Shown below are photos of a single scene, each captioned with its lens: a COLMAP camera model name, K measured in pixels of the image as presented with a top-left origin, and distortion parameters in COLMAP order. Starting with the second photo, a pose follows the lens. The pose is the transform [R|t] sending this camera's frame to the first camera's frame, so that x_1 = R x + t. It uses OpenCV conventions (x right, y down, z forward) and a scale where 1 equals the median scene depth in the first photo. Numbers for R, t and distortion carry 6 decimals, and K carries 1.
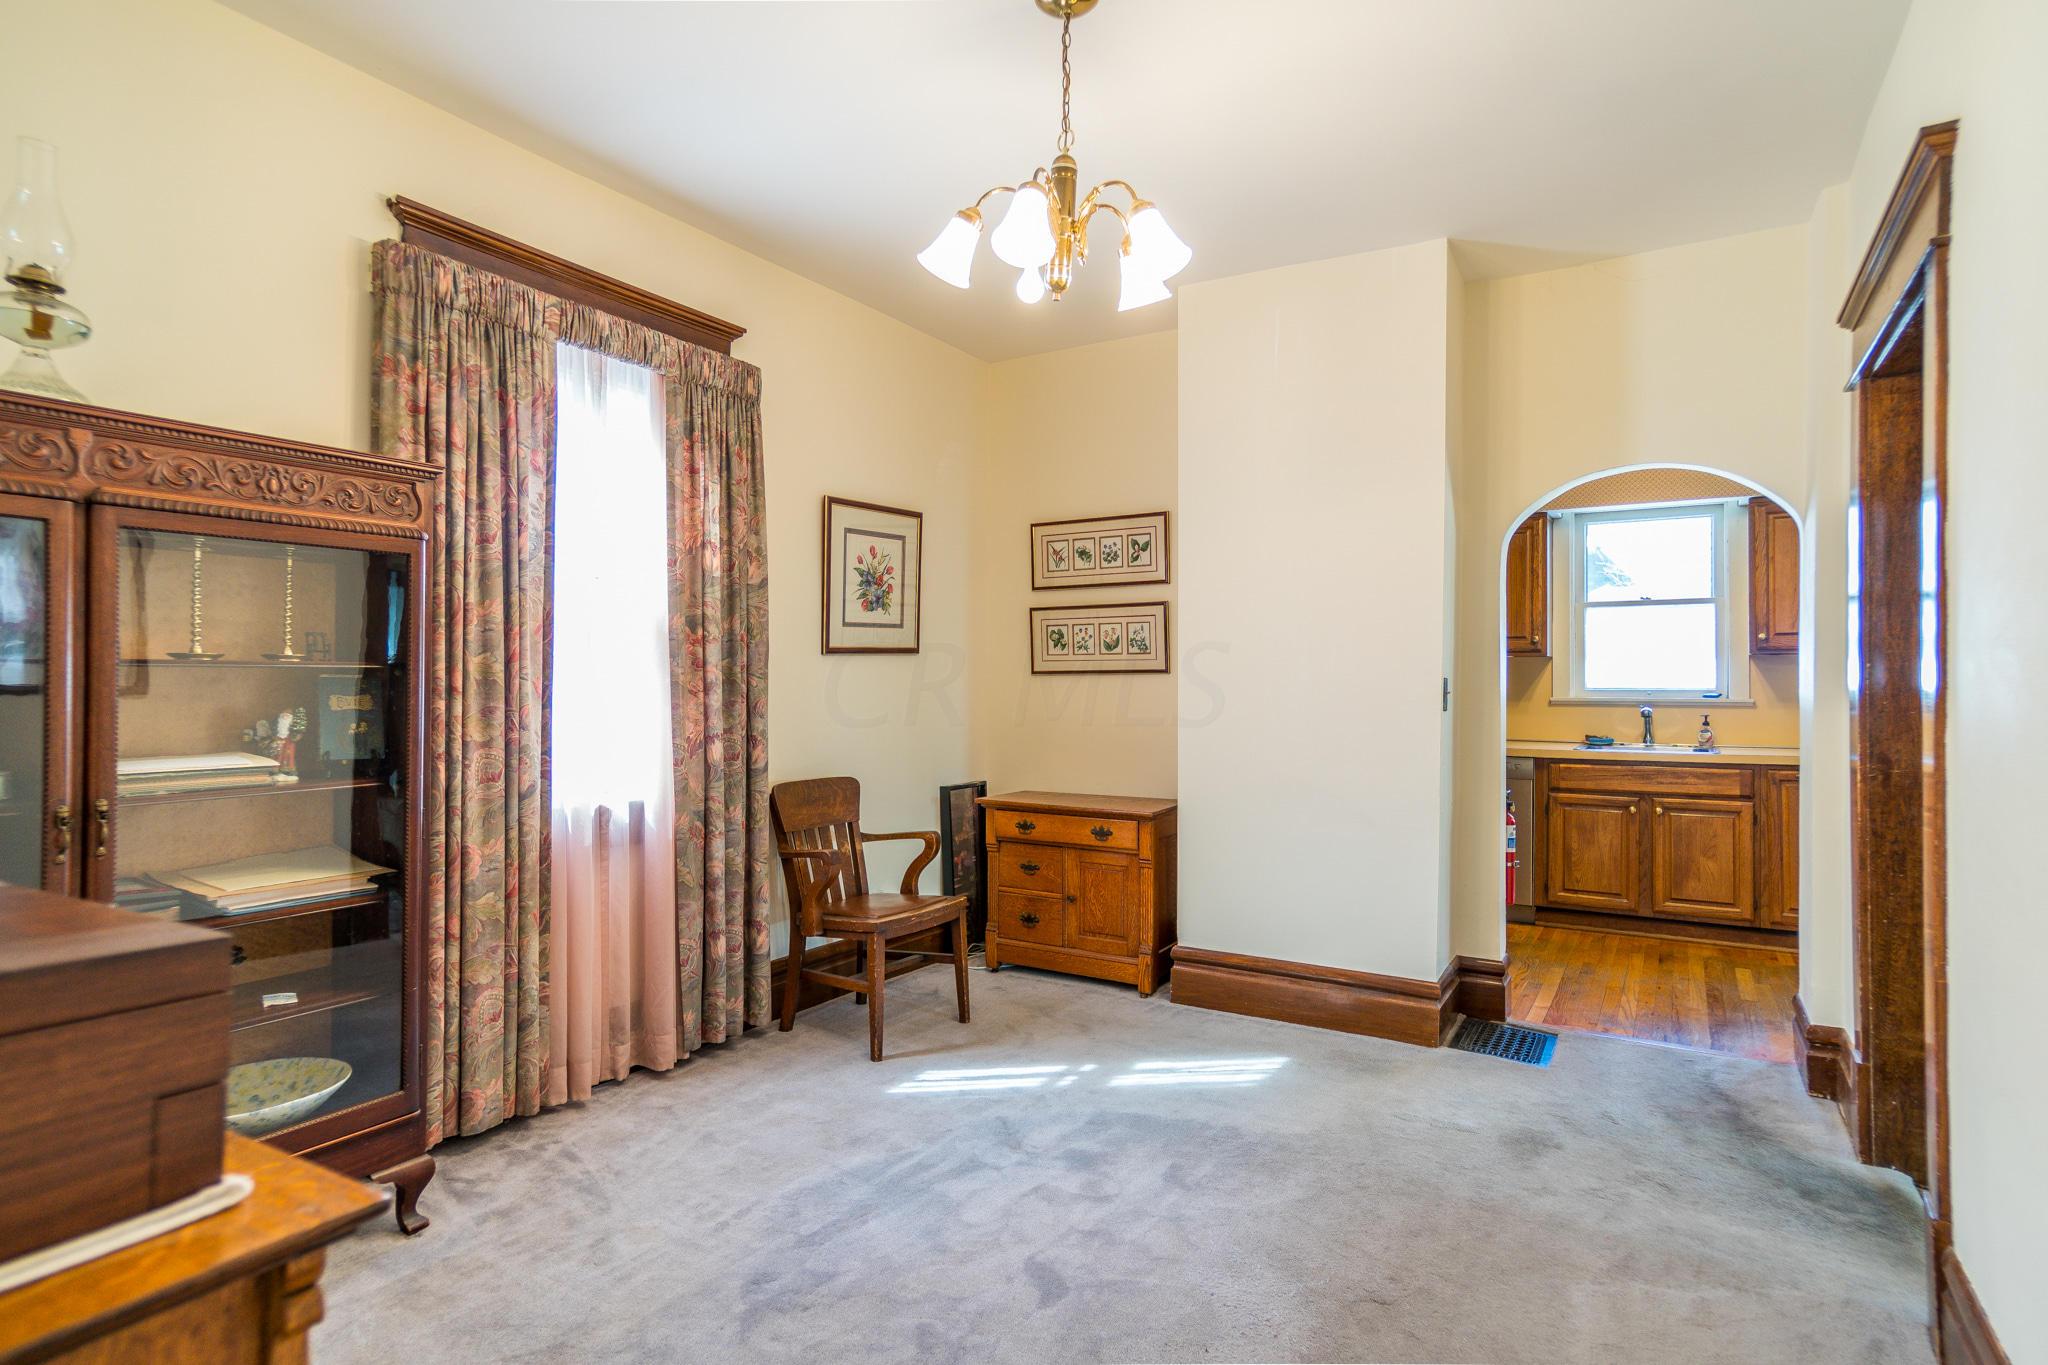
lens RADIAL K [[1092.1, 0, 1023.4], [0, 1092.1, 699.8], [0, 0, 1]] dist [-0.018502, 0.032712]
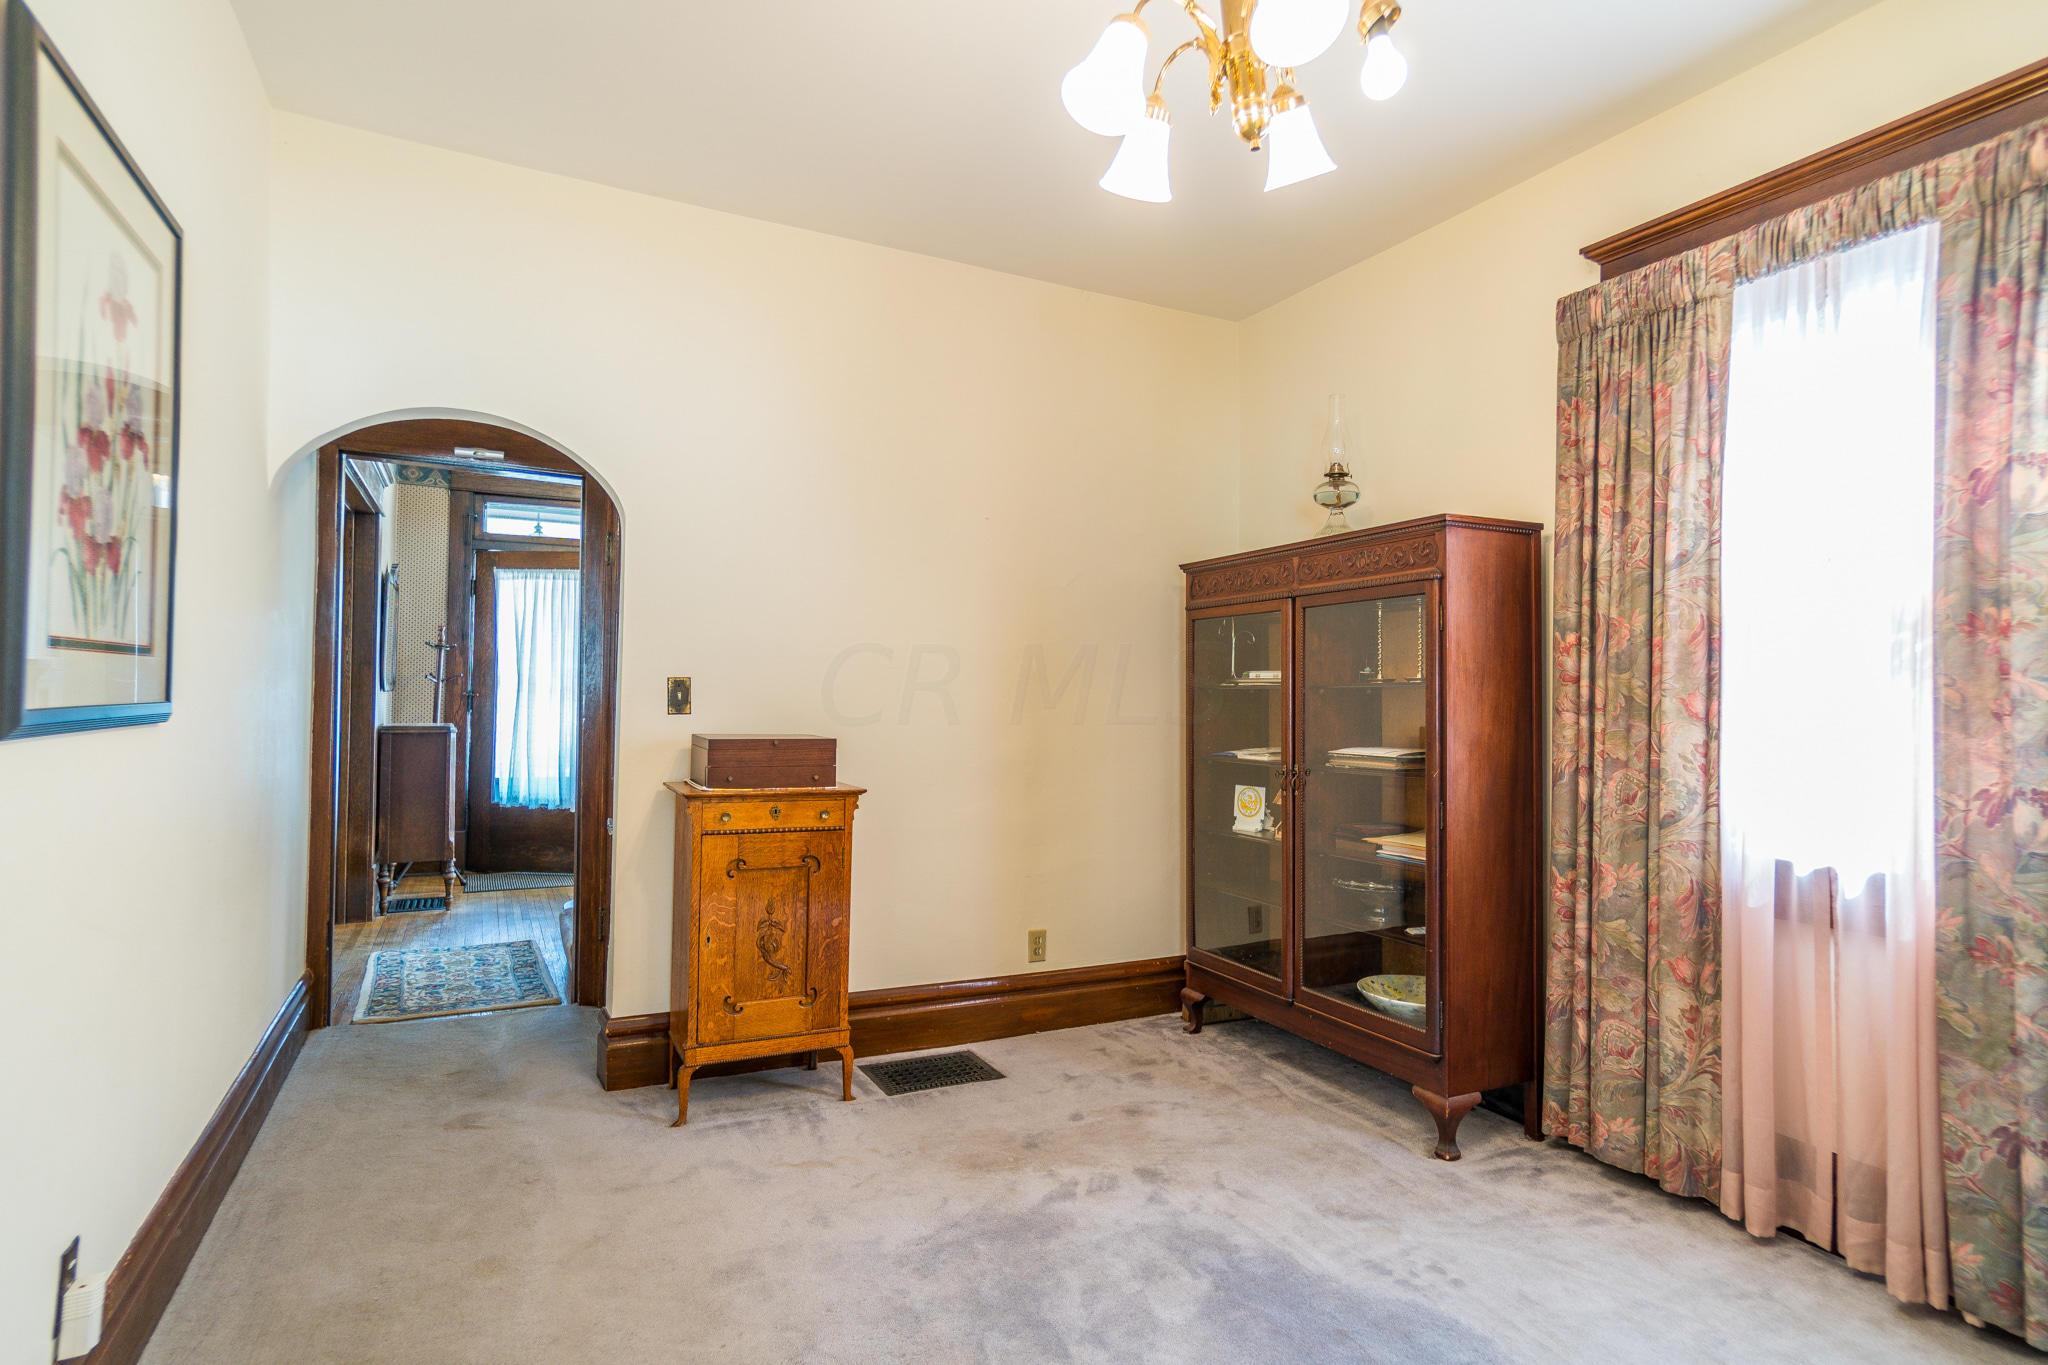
lens RADIAL K [[1092.1, 0, 1037.3], [0, 1092.1, 688.7], [0, 0, 1]] dist [-0.018502, 0.032712]
pose [[-0.529334, -0.013432, -0.848307, 0.589787], [-0.021728, 0.999761, -0.002273, -0.011470], [0.848135, 0.017229, -0.529500, 1.061442]]
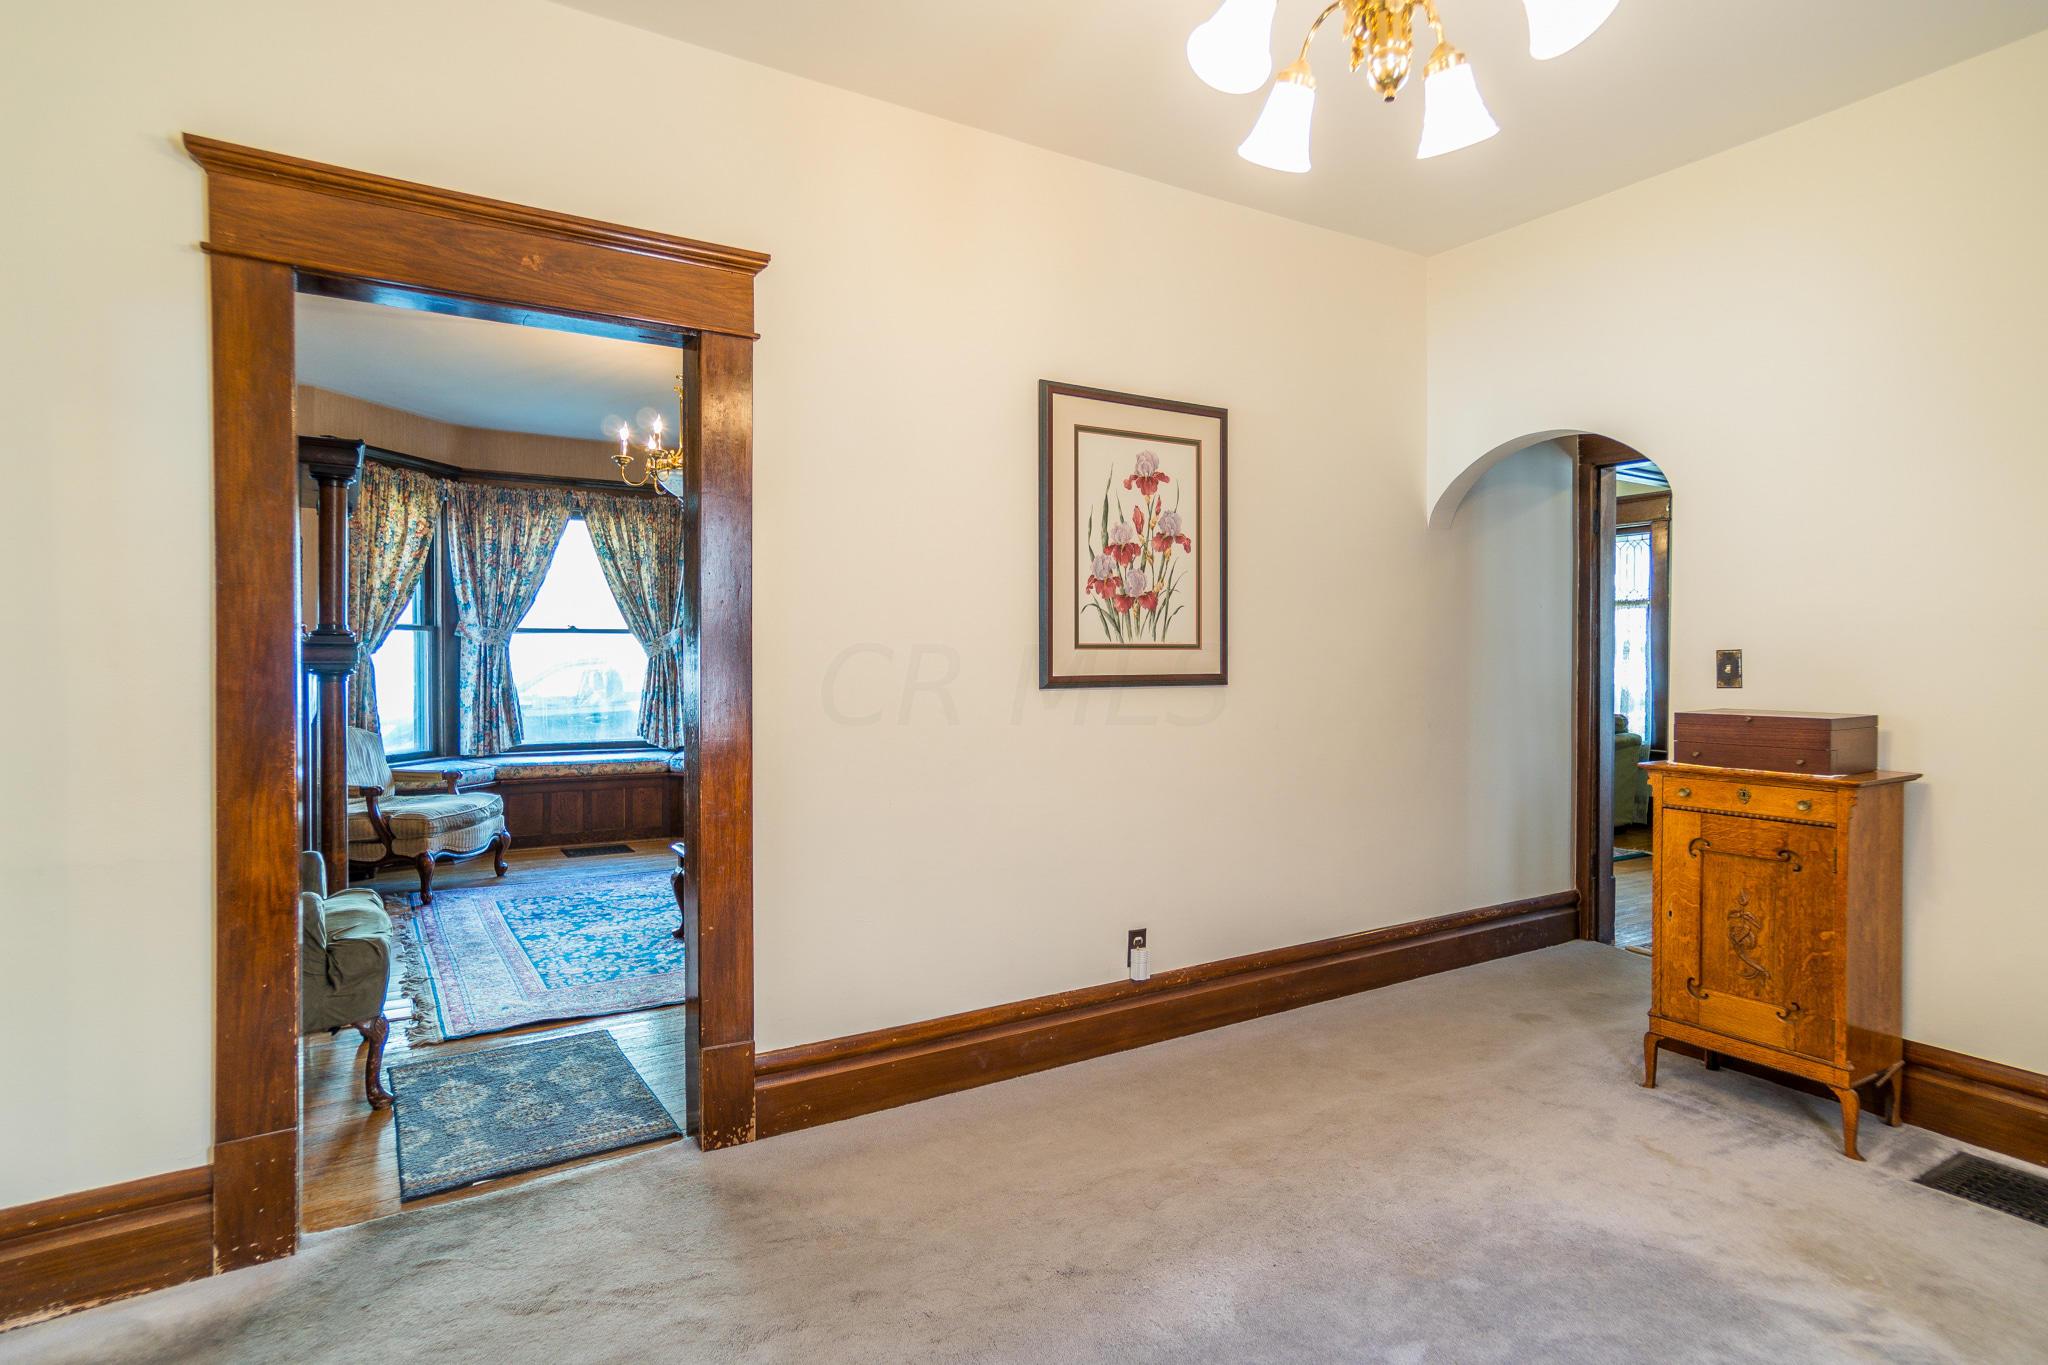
lens RADIAL K [[1092.1, 0, 1013.0], [0, 1092.1, 703.9], [0, 0, 1]] dist [-0.018502, 0.032712]
pose [[-0.881664, -0.016112, 0.471603, -0.075223], [0.006405, 0.998916, 0.046100, -0.018177], [-0.471835, 0.043666, -0.880605, 1.451498]]
